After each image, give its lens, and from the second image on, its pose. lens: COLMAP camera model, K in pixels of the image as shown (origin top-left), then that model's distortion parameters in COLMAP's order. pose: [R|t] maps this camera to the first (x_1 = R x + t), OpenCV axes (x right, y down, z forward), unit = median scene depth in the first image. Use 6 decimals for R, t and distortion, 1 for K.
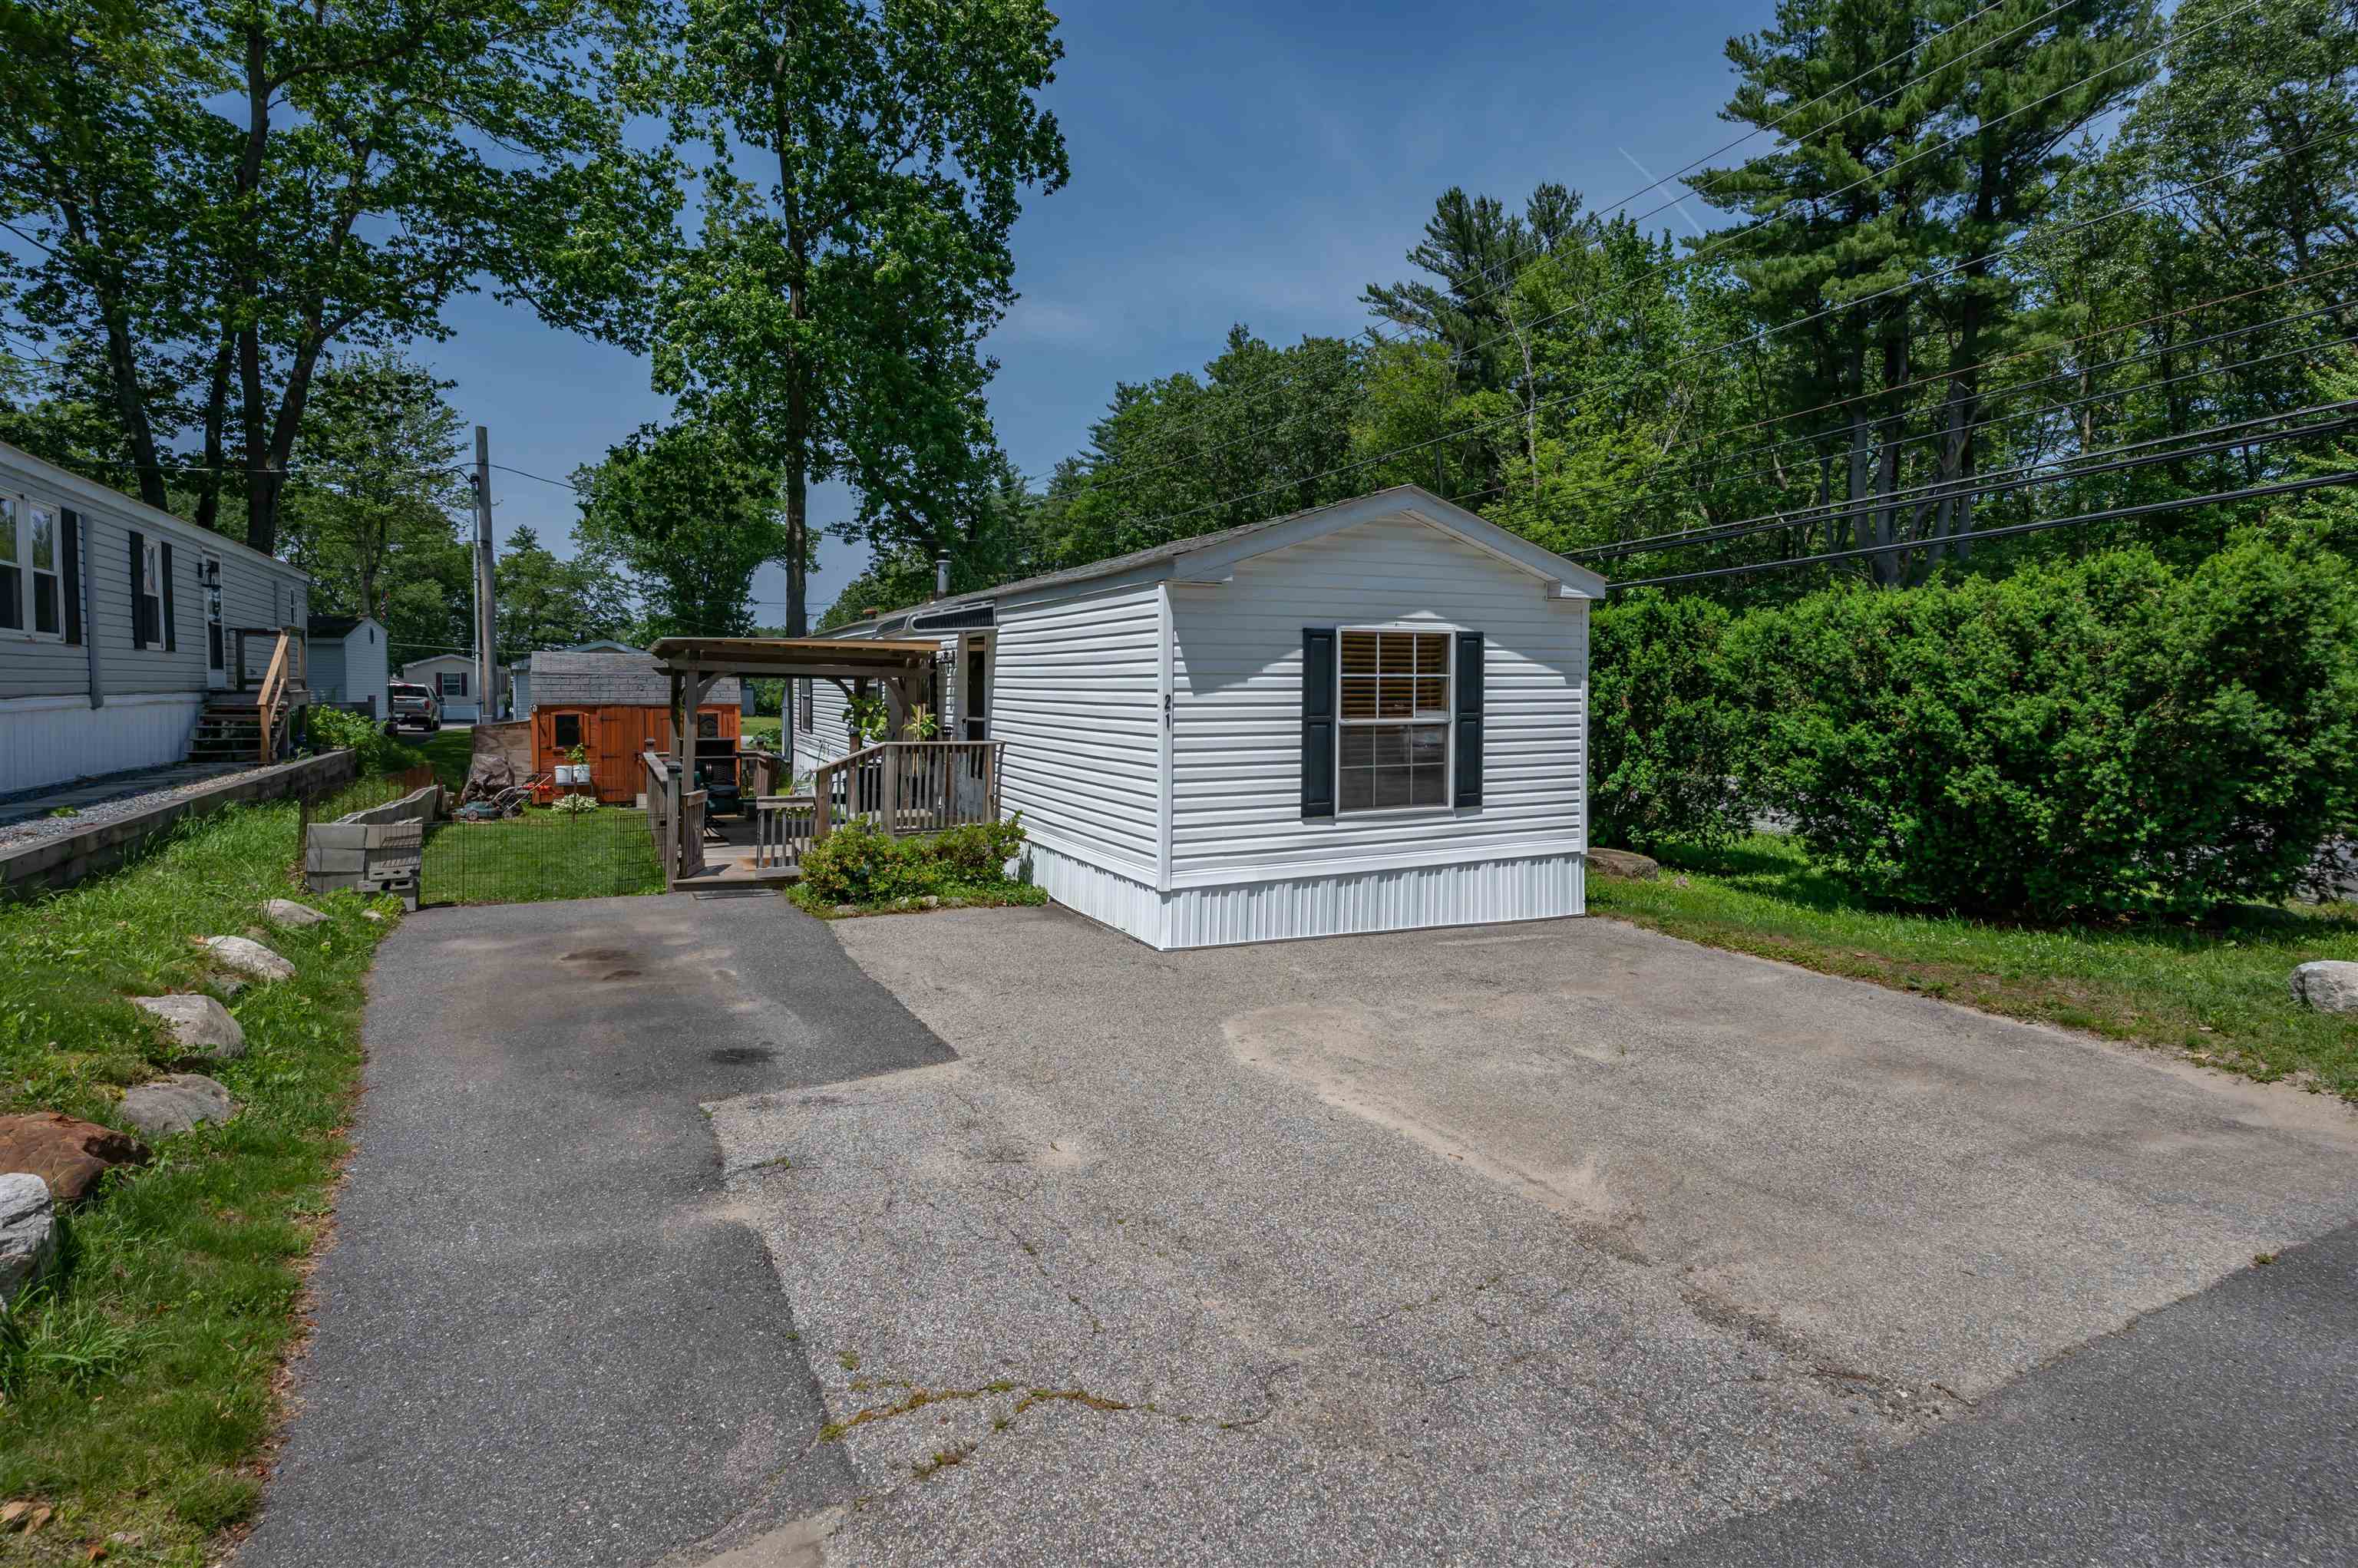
lens RADIAL K [[1151.1, 0, 1155.5], [0, 1151.1, 713.7], [0, 0, 1]] dist [-0.003474, 0.000309]
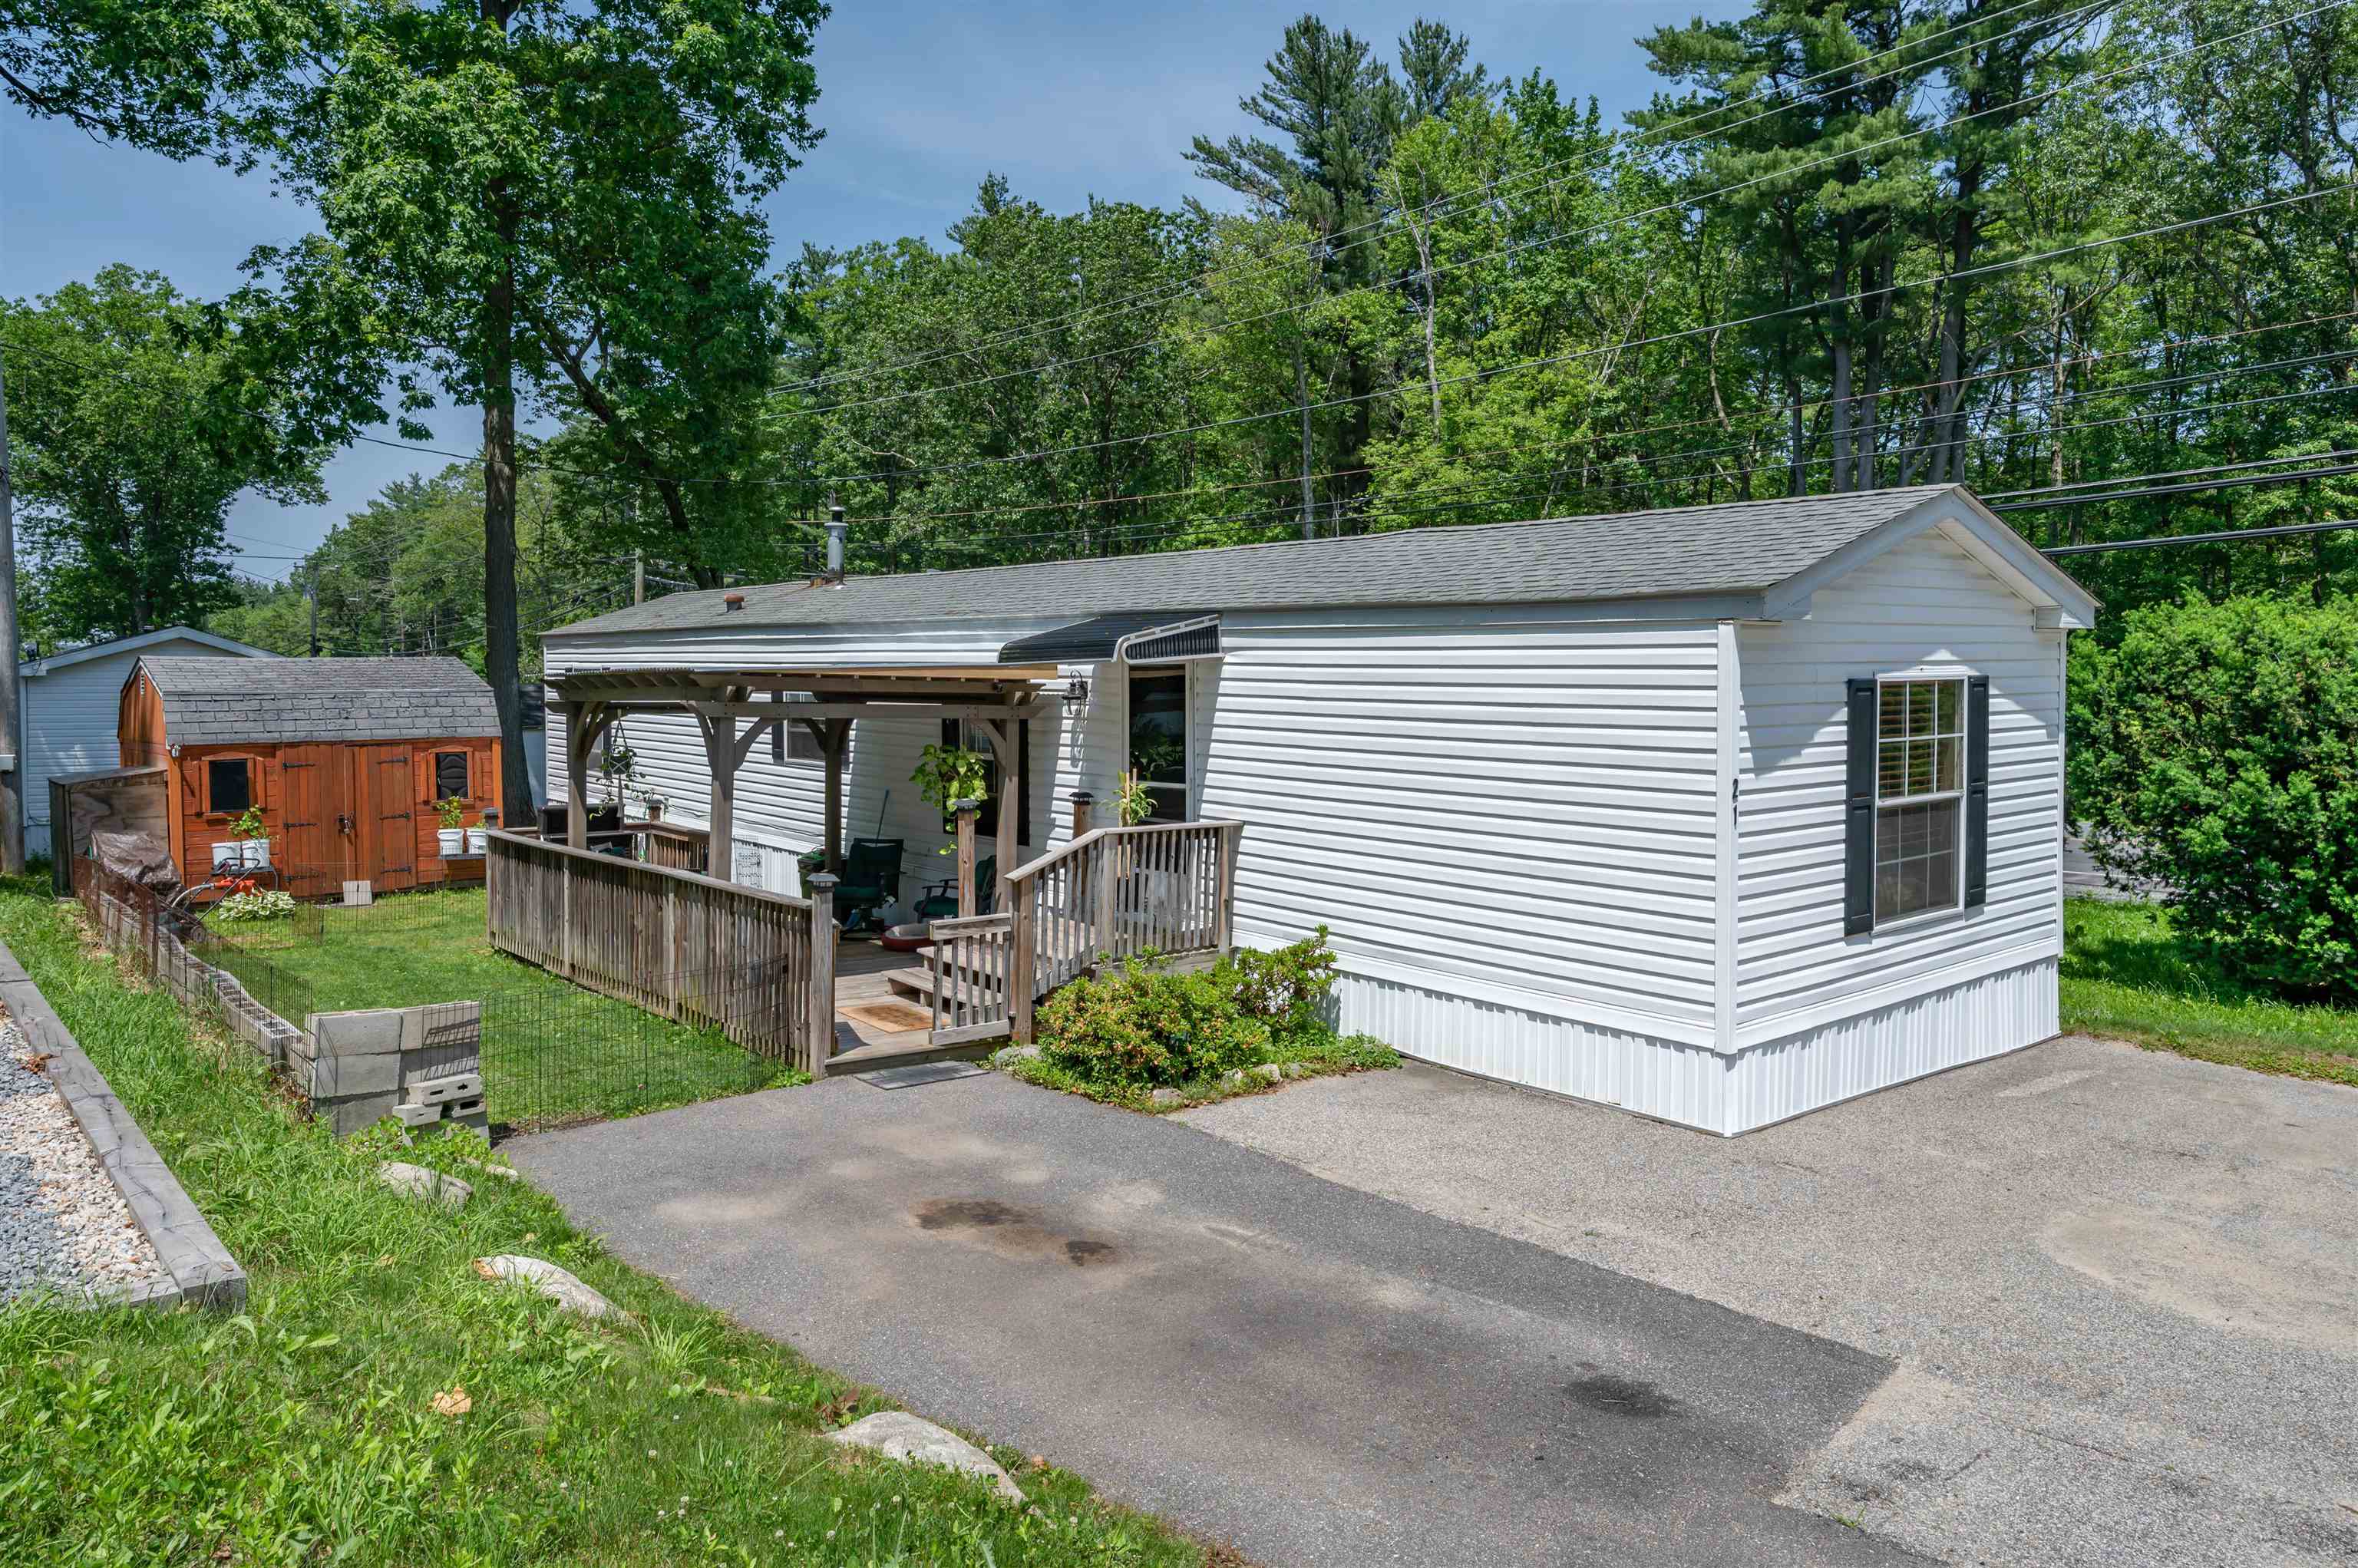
lens RADIAL K [[1570.9, 0, 1180.5], [0, 1570.9, 713.8], [0, 0, 1]] dist [-0.001466, 0.002163]
pose [[0.972047, -0.010613, 0.234547, -0.419642], [0.009245, 0.999933, 0.006931, -0.050720], [-0.234605, -0.004569, 0.972080, 0.101783]]
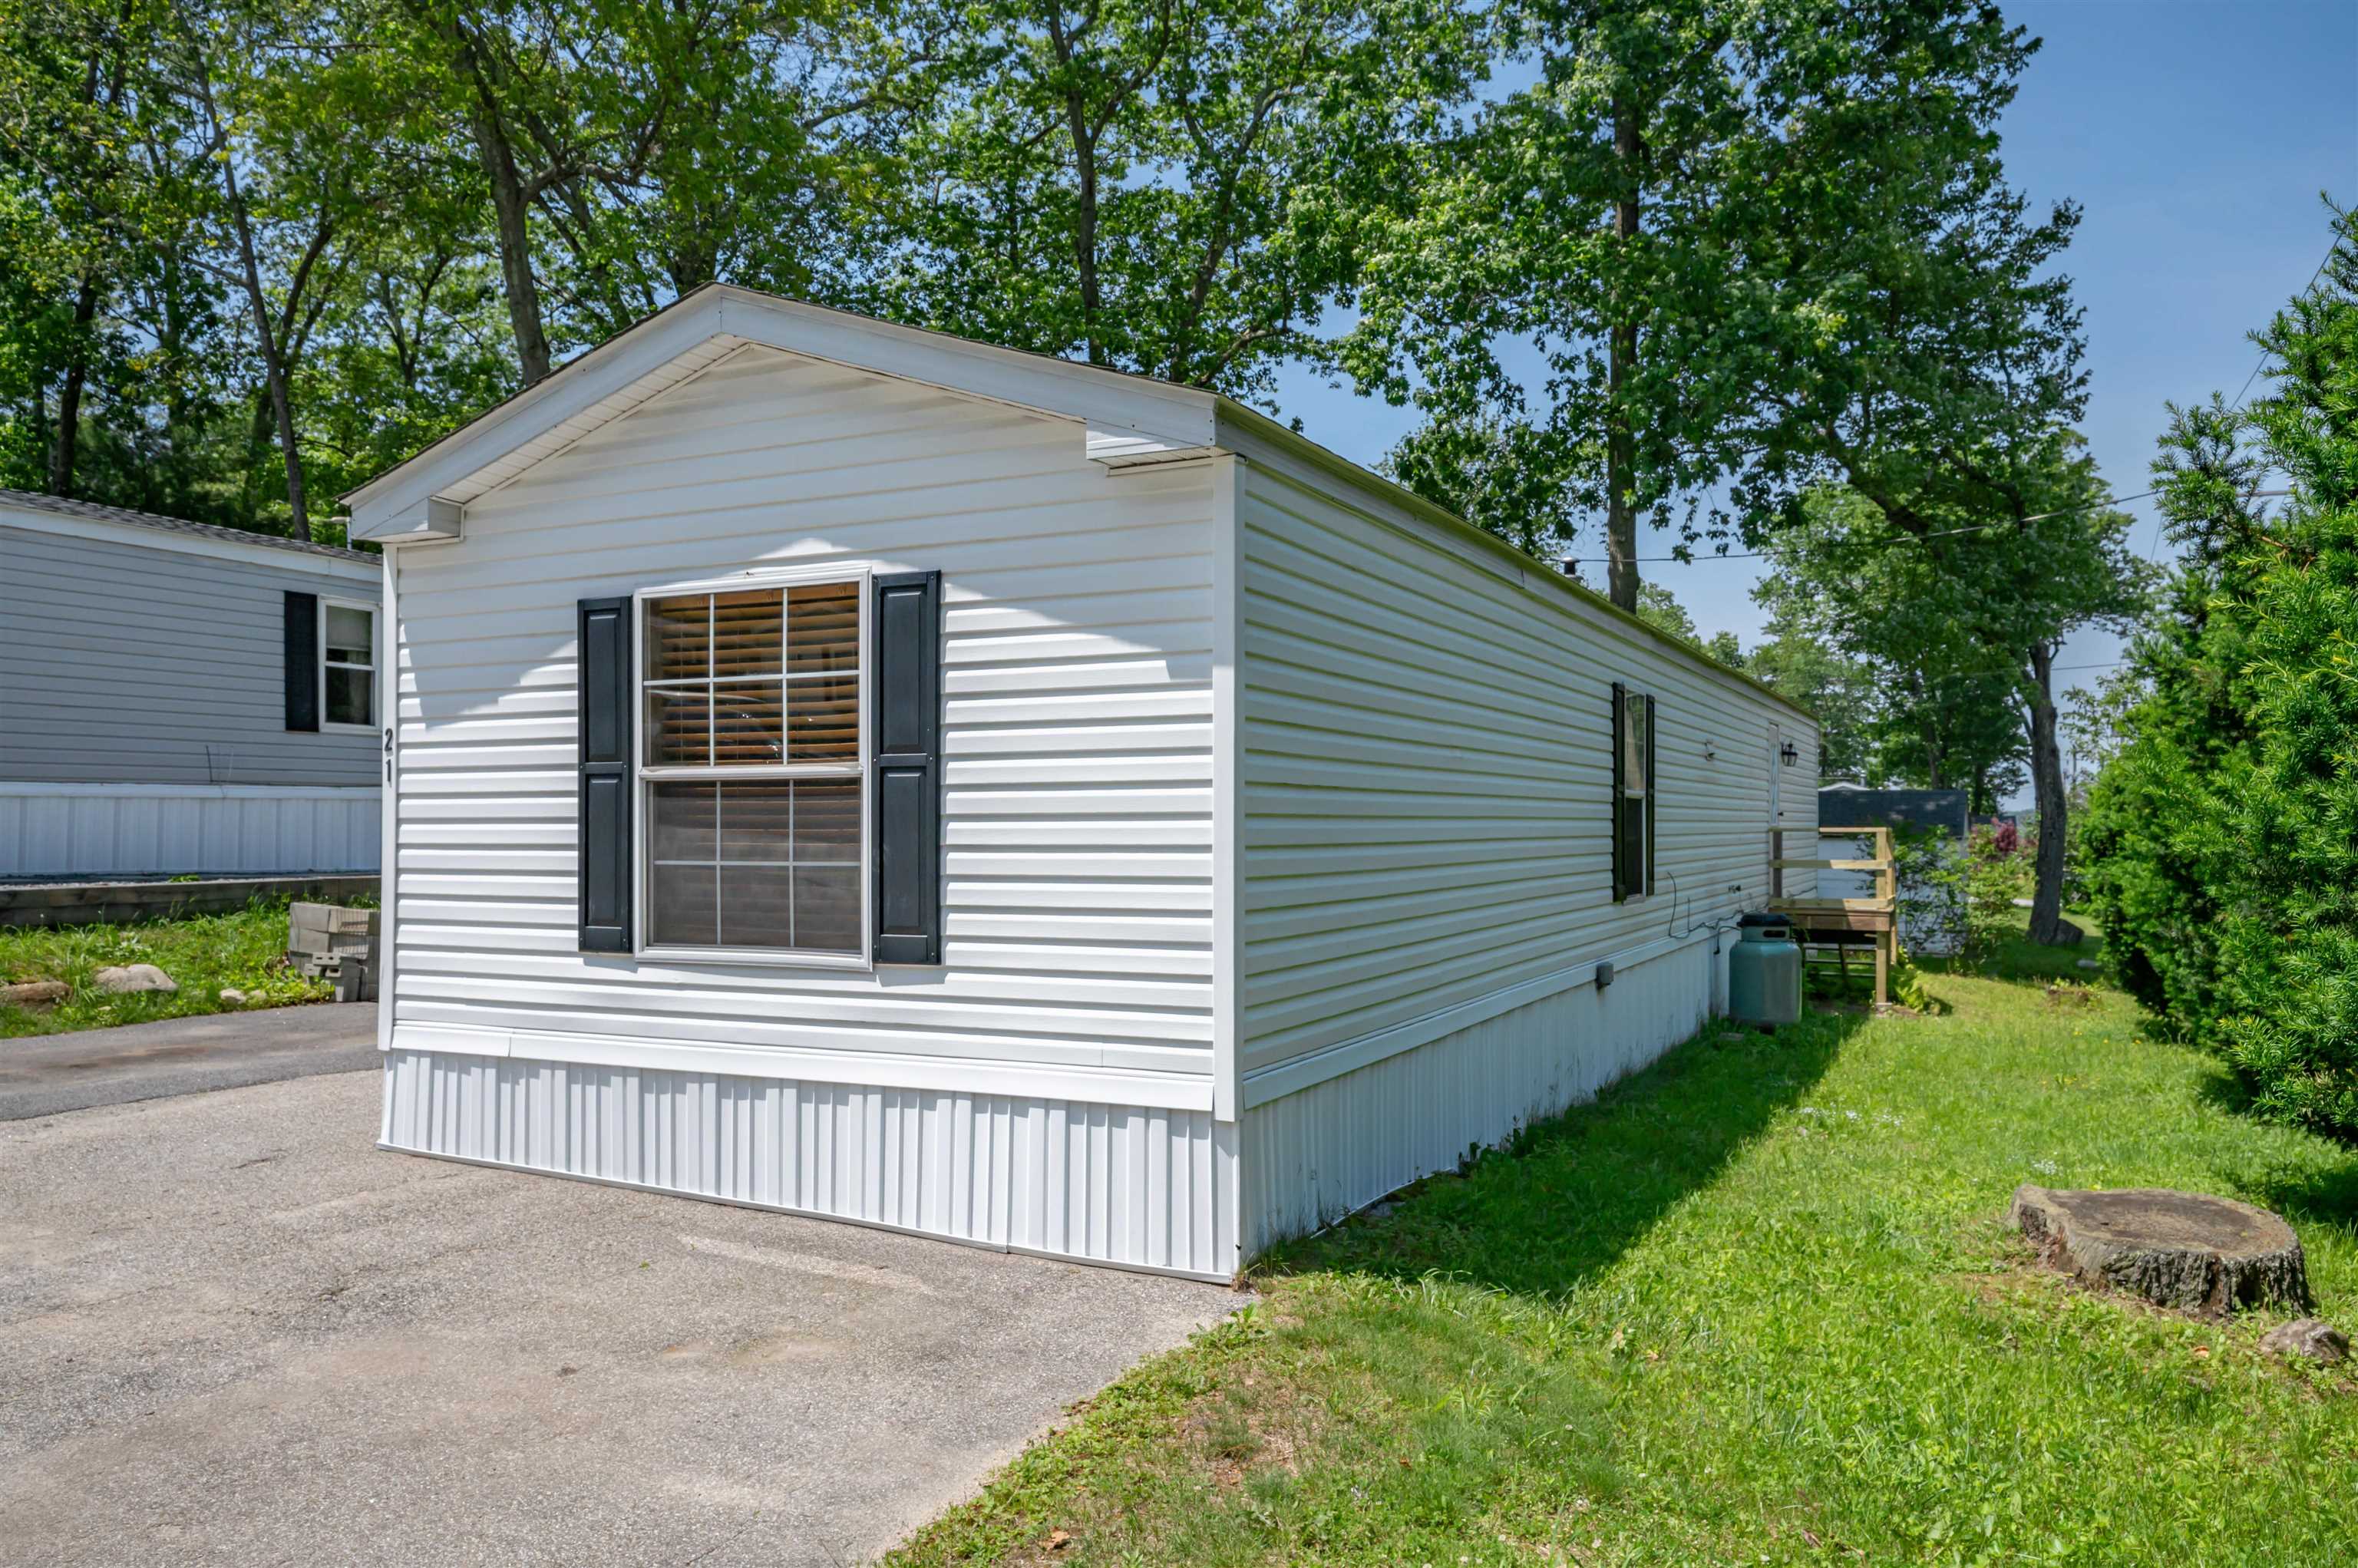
lens RADIAL K [[1698.3, 0, 1183.4], [0, 1698.3, 809.3], [0, 0, 1]] dist [0.001285, 0.000113]
pose [[0.609265, -0.008166, -0.792925, 0.750932], [-0.022233, 0.999378, -0.027376, 0.031933], [0.792655, 0.034308, 0.608704, 0.596809]]
